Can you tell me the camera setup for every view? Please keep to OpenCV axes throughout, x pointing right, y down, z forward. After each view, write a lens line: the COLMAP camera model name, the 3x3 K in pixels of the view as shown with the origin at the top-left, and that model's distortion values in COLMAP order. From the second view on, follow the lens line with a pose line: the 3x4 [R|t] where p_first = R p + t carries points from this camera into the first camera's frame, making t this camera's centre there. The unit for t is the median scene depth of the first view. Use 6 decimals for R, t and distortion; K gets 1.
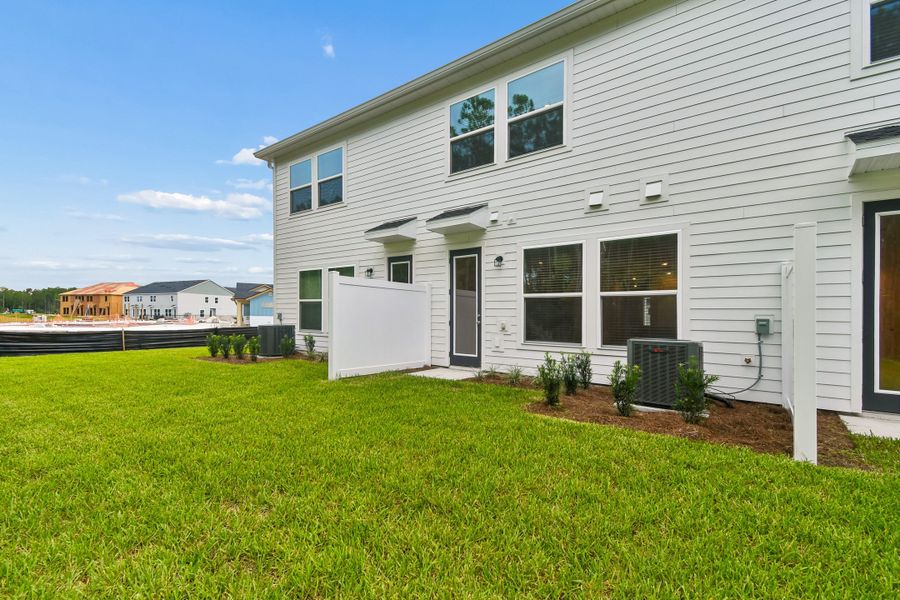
lens RADIAL K [[396.5, 0, 462.1], [0, 396.5, 316.5], [0, 0, 1]] dist [0.035336, -0.008411]
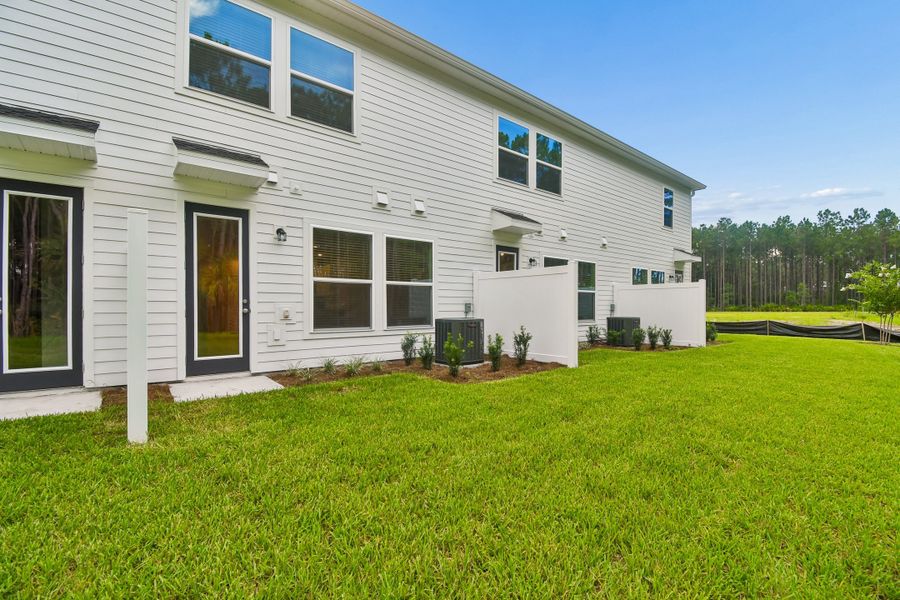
lens RADIAL K [[399.0, 0, 450.0], [0, 399.0, 303.0], [0, 0, 1]] dist [0.001189, -0.000185]
pose [[0.246707, -0.010231, 0.969036, -0.702465], [-0.002876, 0.999932, 0.011290, -0.010634], [-0.969086, -0.005572, 0.246661, 0.521636]]
